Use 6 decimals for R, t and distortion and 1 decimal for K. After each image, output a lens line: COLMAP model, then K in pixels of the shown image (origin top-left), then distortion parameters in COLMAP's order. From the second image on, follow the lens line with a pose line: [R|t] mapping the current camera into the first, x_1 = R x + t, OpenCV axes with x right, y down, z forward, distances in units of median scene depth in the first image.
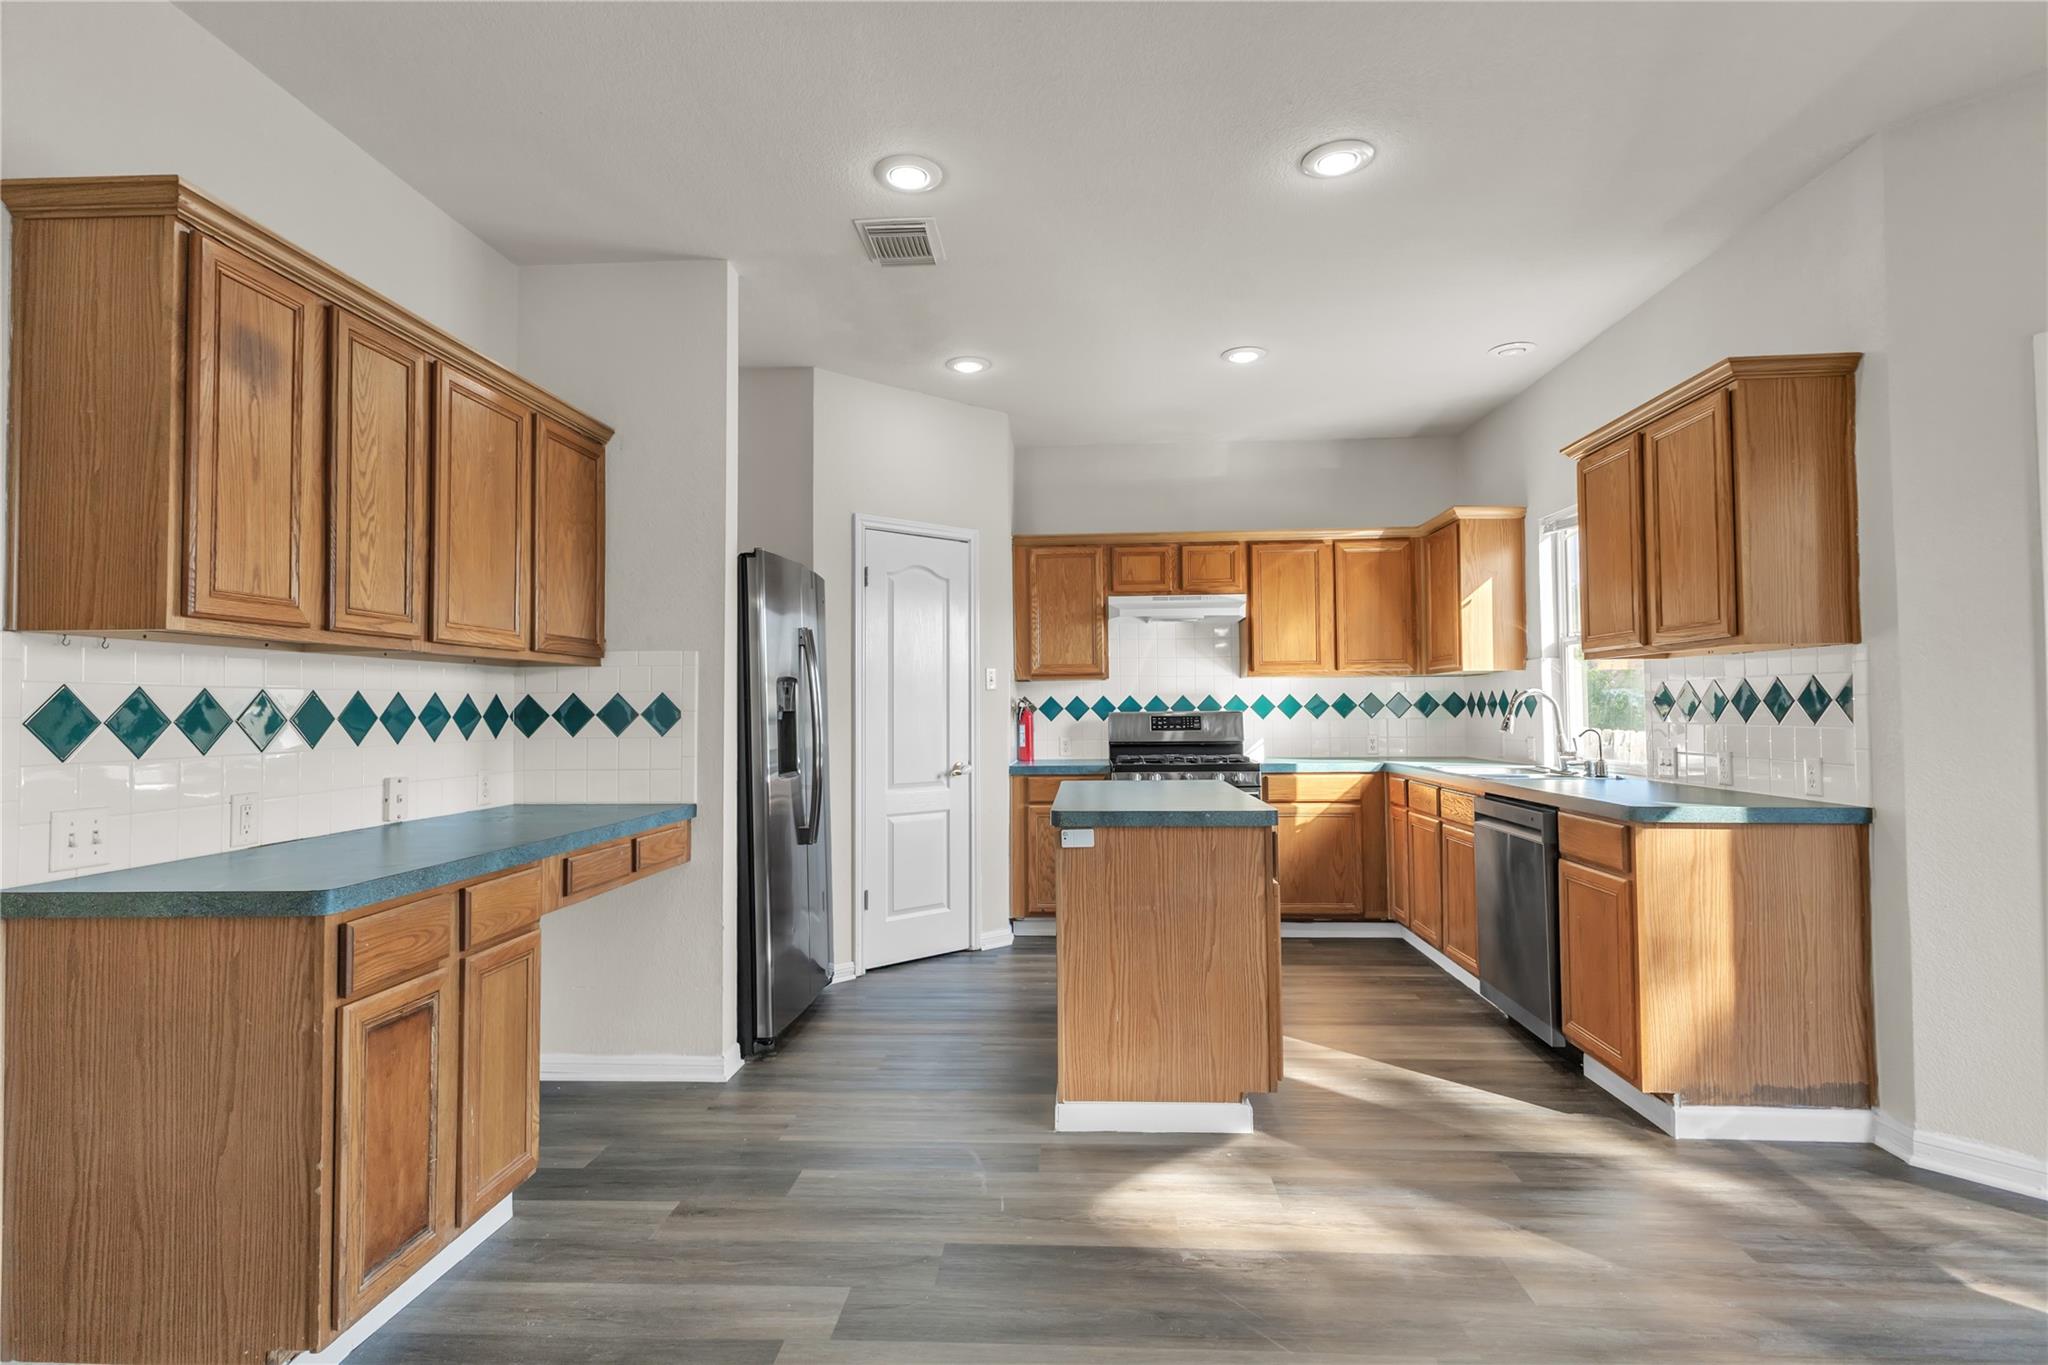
lens RADIAL K [[1005.7, 0, 1024.0], [0, 1005.7, 682.5], [0, 0, 1]] dist [0.002281, -0.000300]
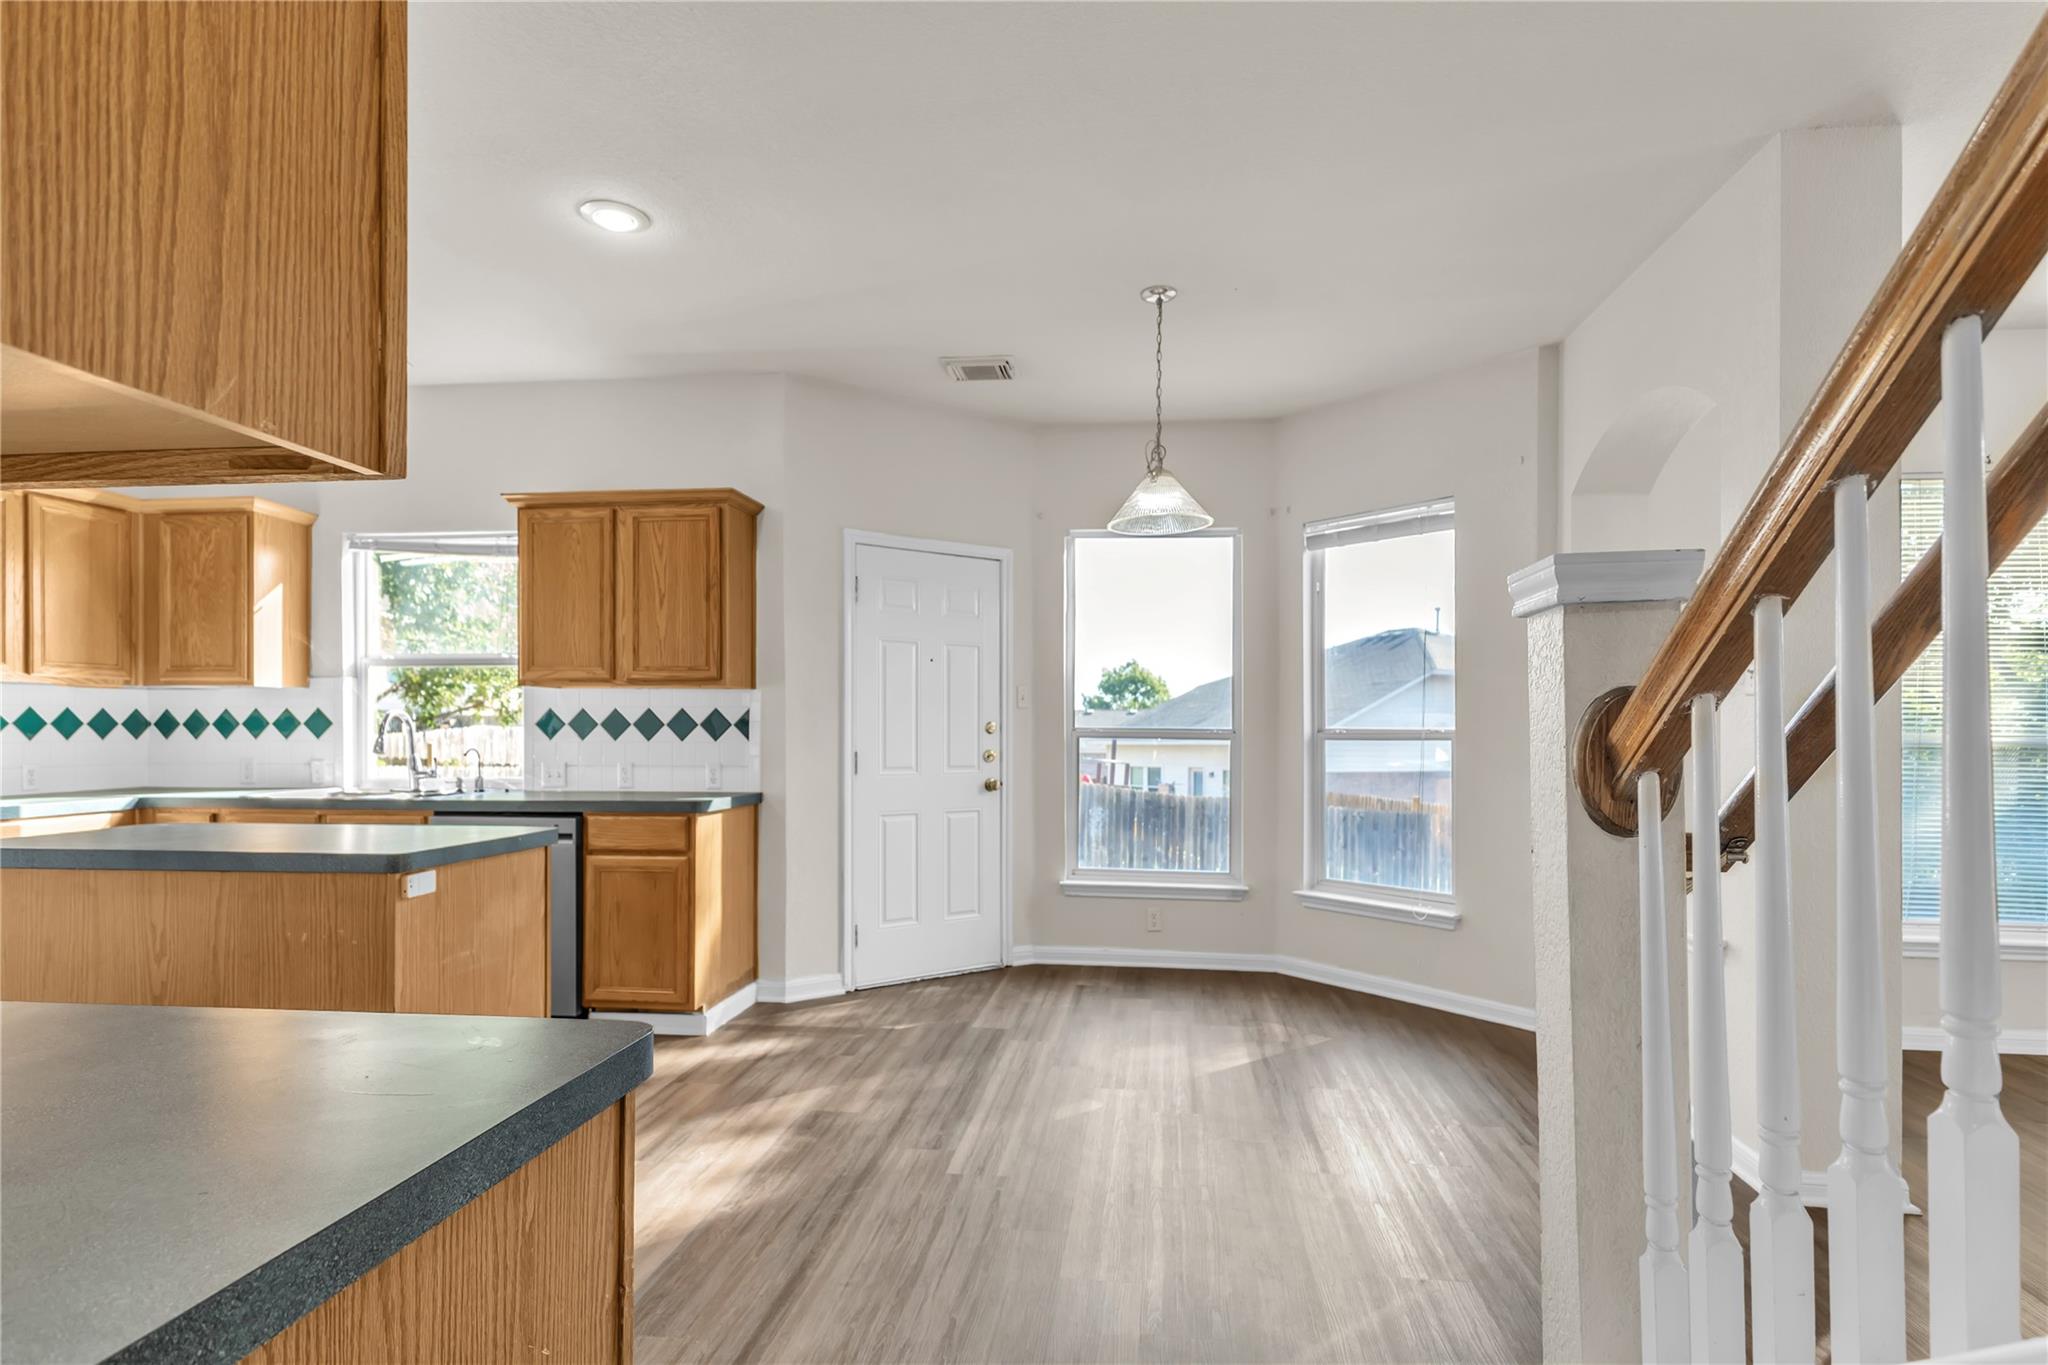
lens RADIAL K [[1060.8, 0, 1028.7], [0, 1060.8, 729.6], [0, 0, 1]] dist [0.002244, 0.000449]
pose [[0.050902, 0.007958, 0.998672, -0.782138], [-0.028878, 0.999562, -0.006493, 0.022456], [-0.998286, -0.028509, 0.051110, 0.473188]]
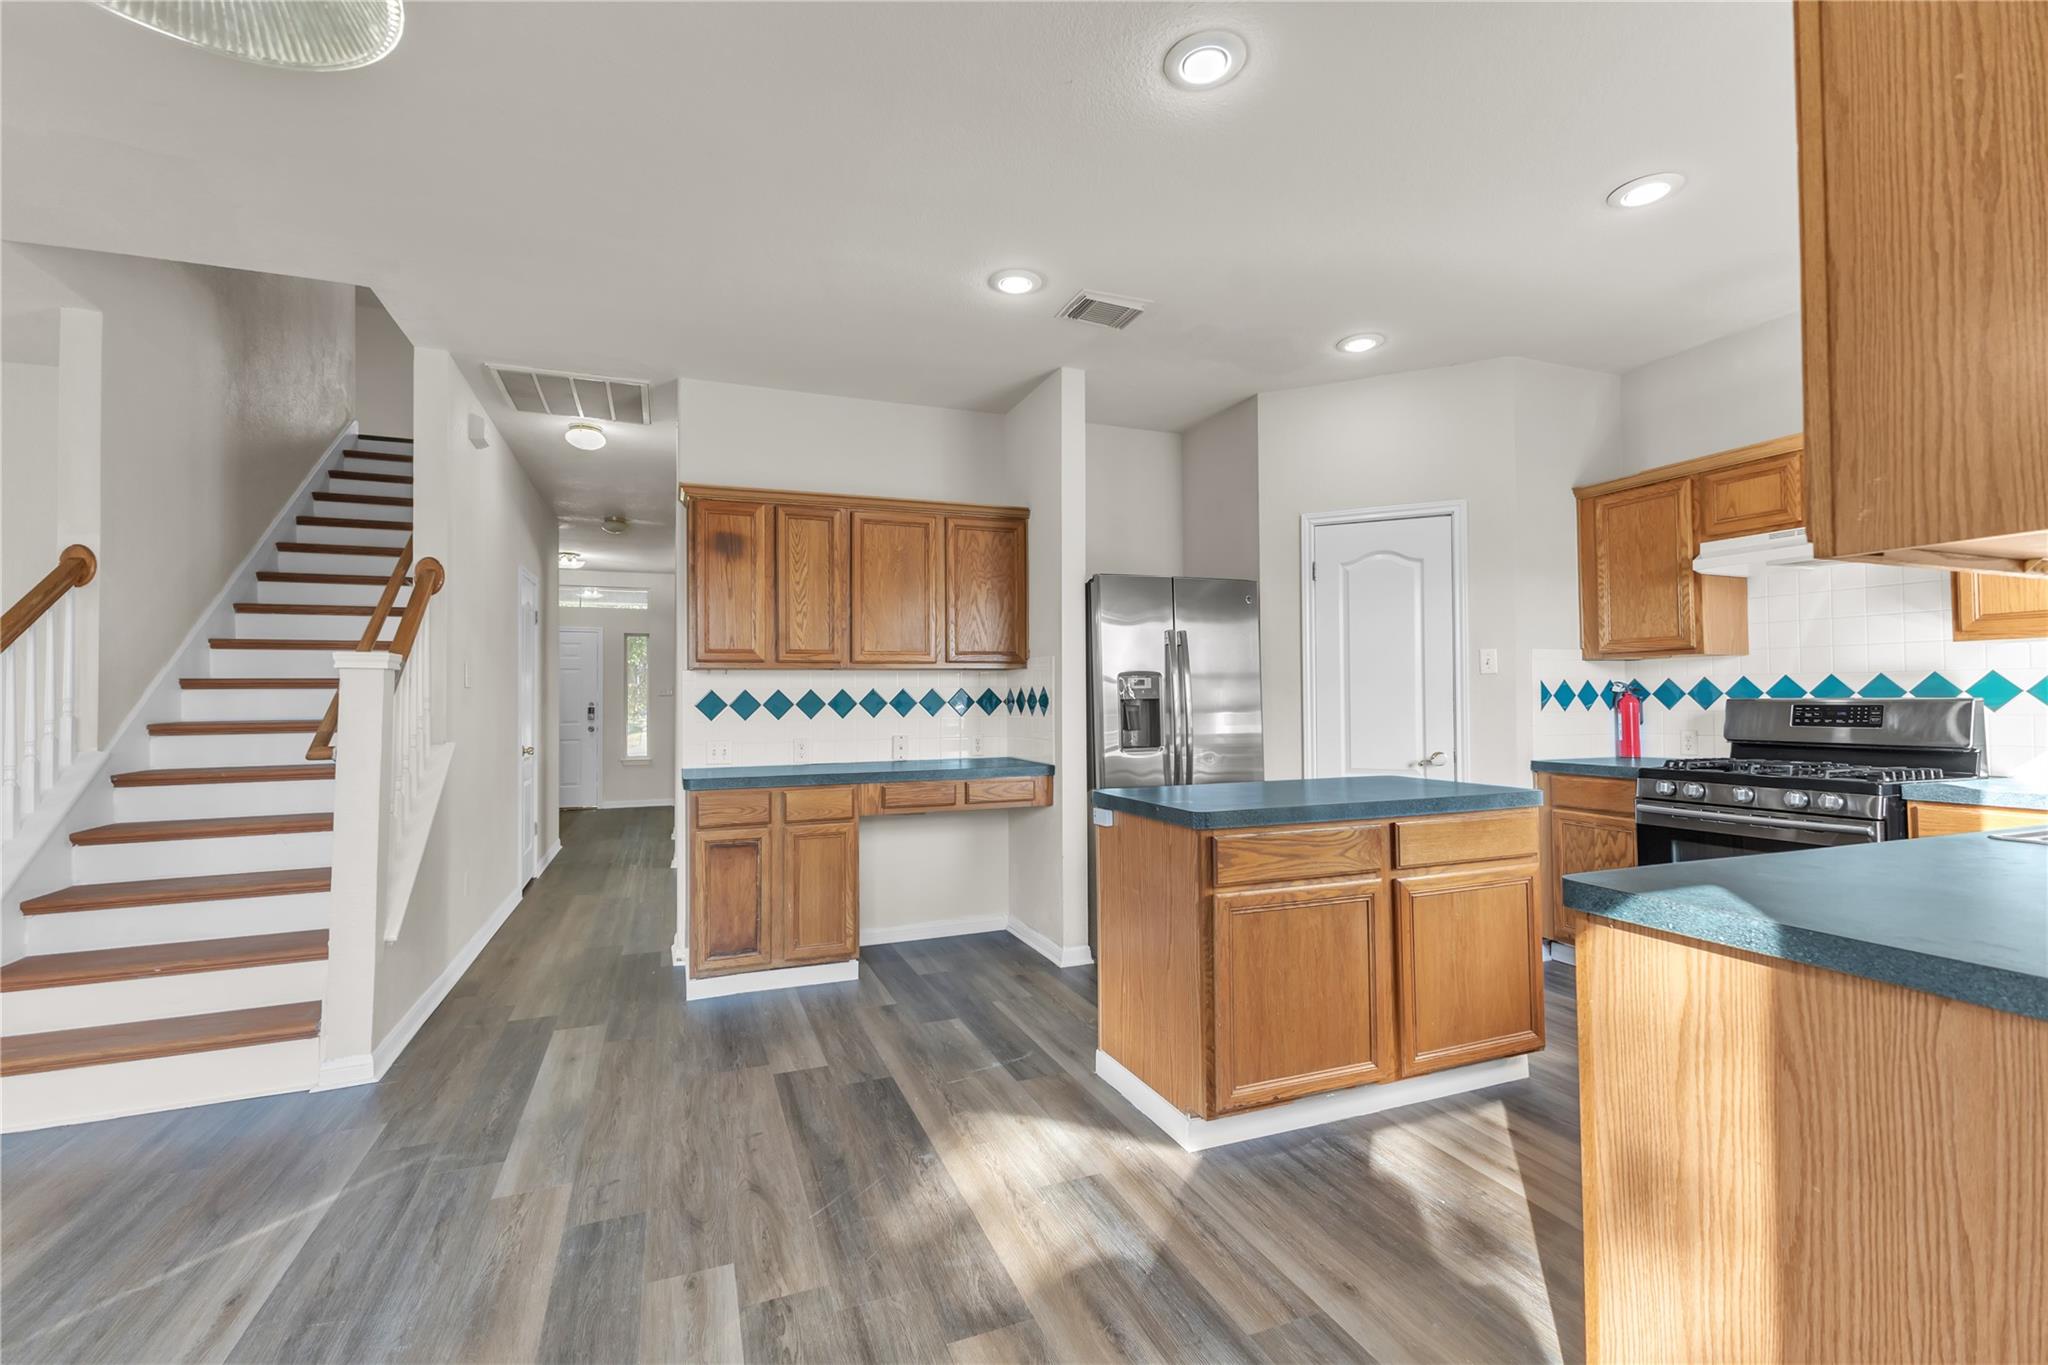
lens RADIAL K [[890.5, 0, 1024.0], [0, 890.5, 682.5], [0, 0, 1]] dist [0.000319, 0.000022]
pose [[0.422989, -0.011354, -0.906064, 0.911435], [0.029723, 0.999557, 0.001350, 0.003135], [0.905647, -0.027502, 0.423140, 0.516308]]
